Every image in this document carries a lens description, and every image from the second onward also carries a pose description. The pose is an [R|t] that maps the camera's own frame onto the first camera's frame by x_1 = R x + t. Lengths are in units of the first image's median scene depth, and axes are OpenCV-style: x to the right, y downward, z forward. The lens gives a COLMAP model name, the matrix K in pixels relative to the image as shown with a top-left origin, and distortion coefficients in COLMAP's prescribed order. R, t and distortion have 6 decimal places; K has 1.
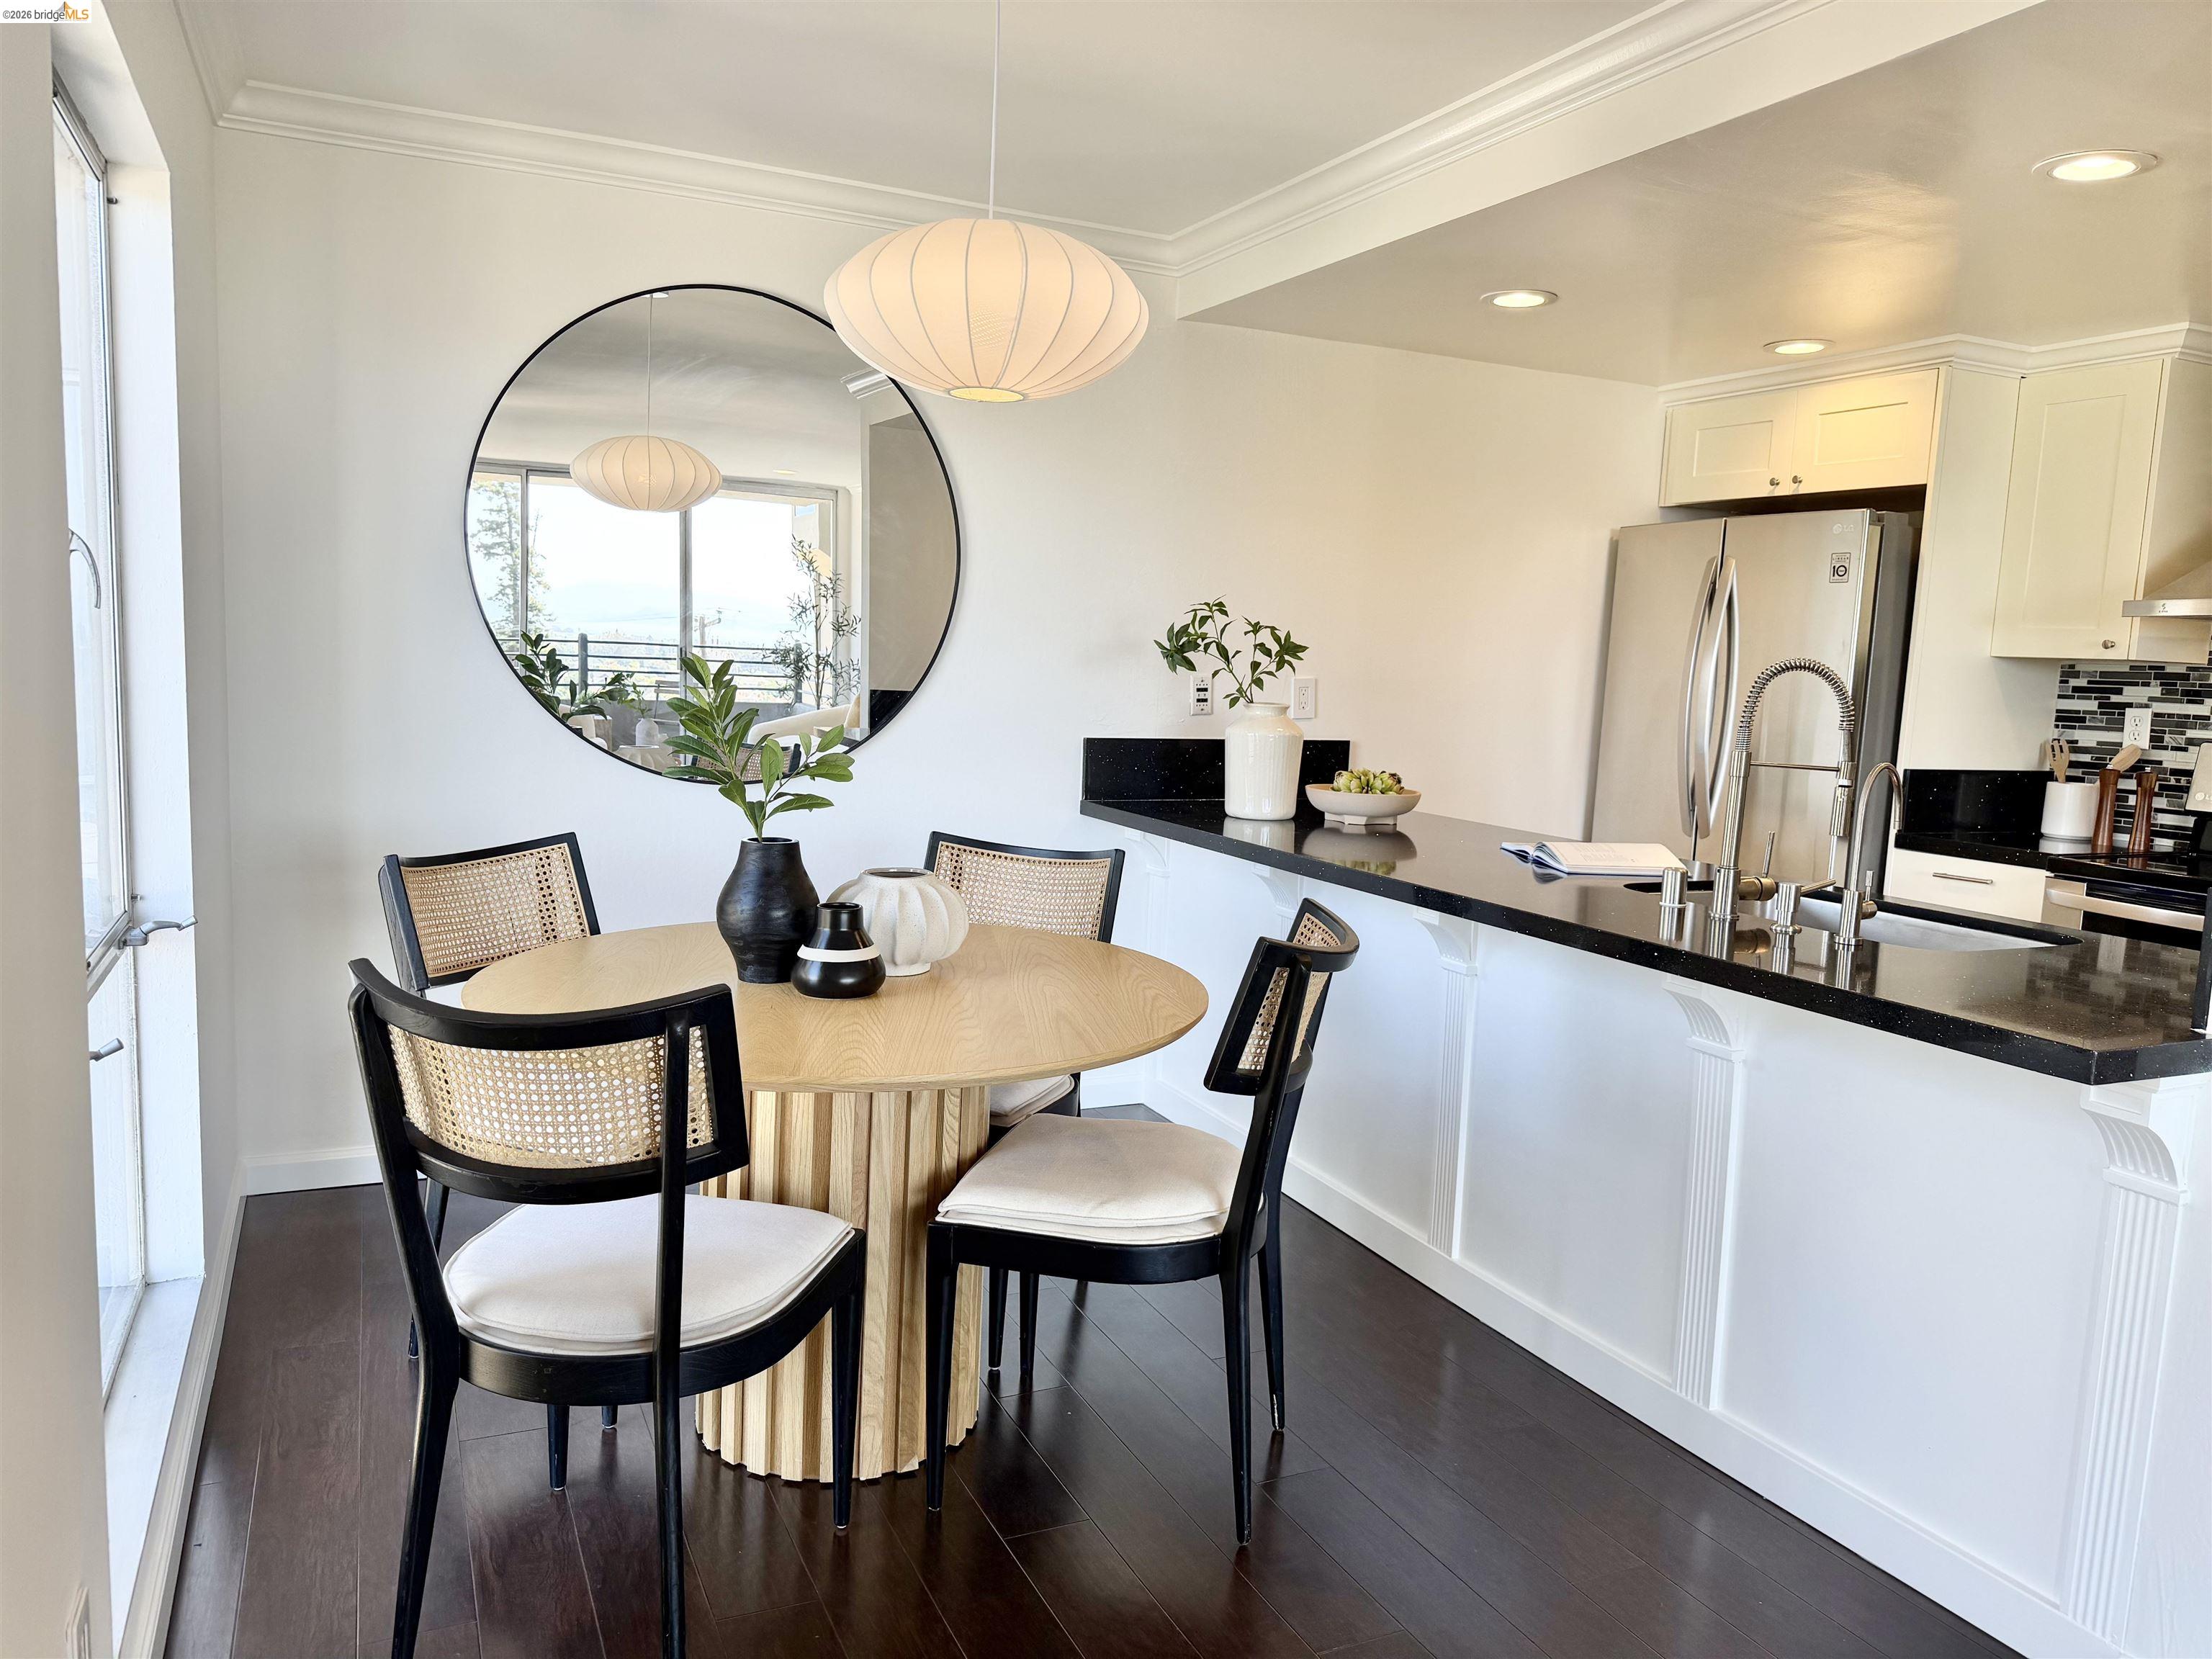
lens RADIAL K [[1564.7, 0, 1095.9], [0, 1564.7, 824.9], [0, 0, 1]] dist [0.072842, 0.000677]
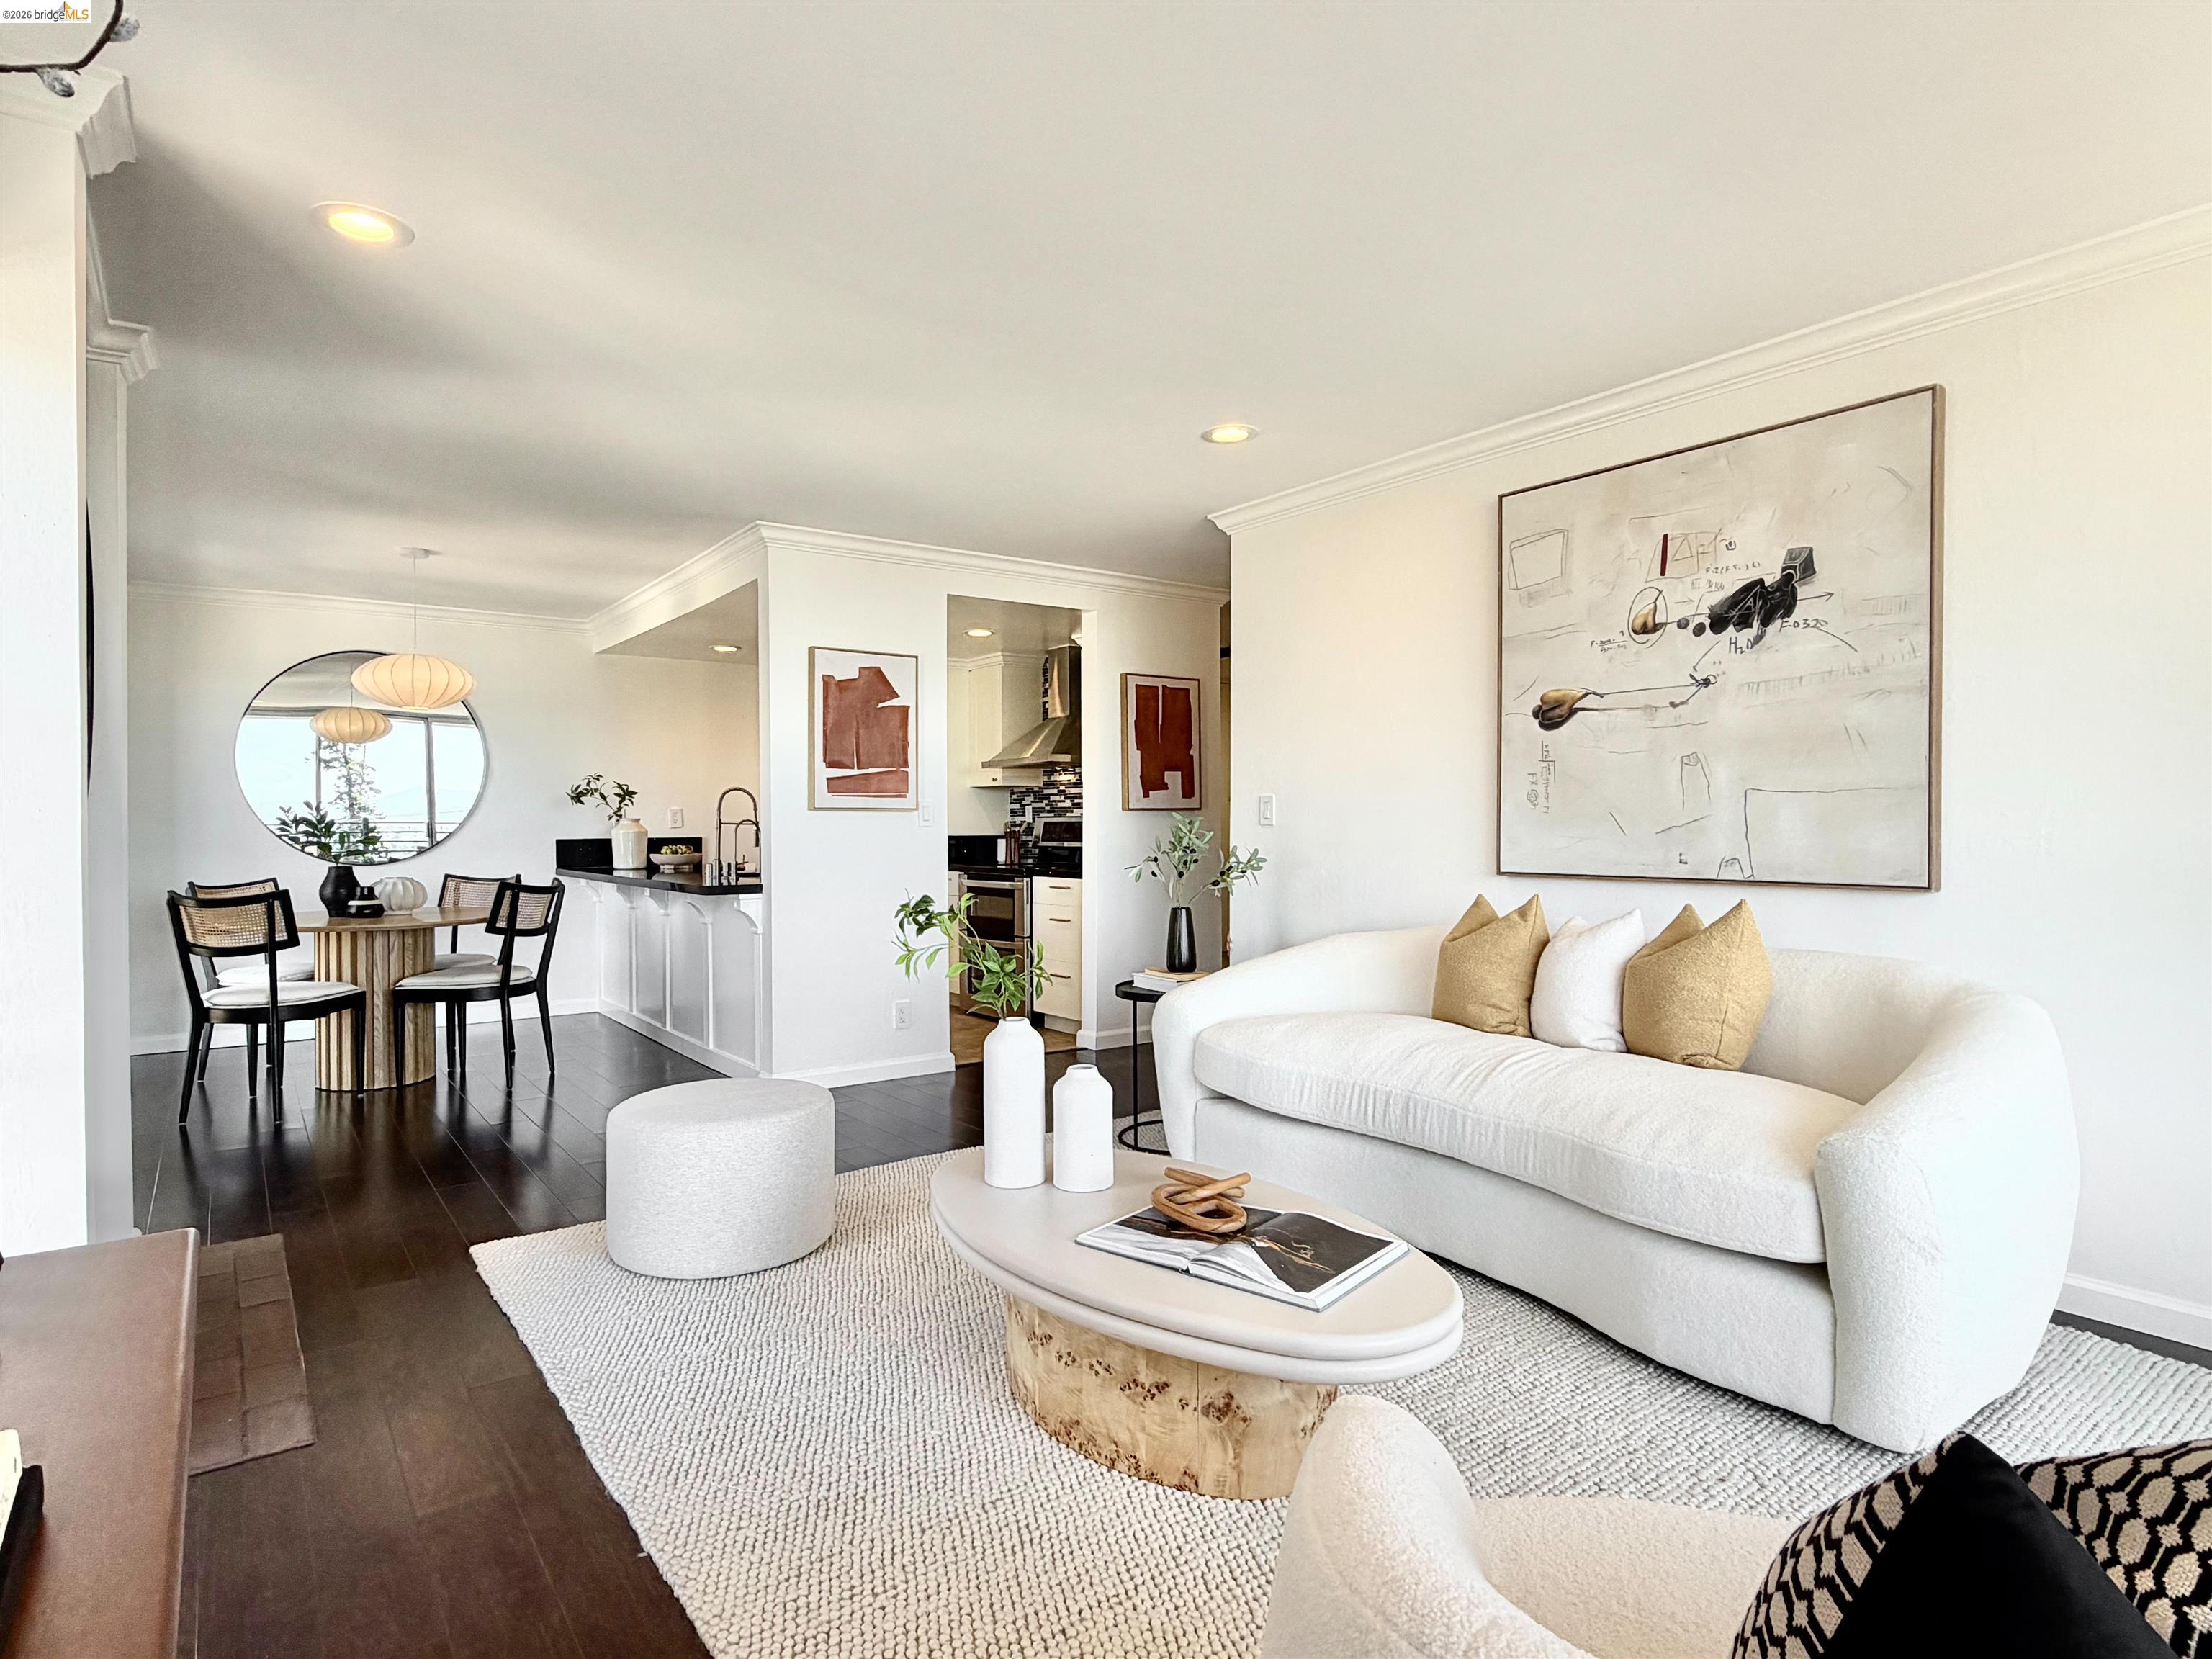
lens RADIAL K [[1264.9, 0, 1096.7], [0, 1264.9, 829.3], [0, 0, 1]] dist [0.005809, 0.000533]
pose [[0.985267, -0.049908, 0.163576, 0.486648], [0.066847, 0.992766, -0.099740, 0.169676], [-0.157415, 0.109205, 0.981476, -0.919255]]
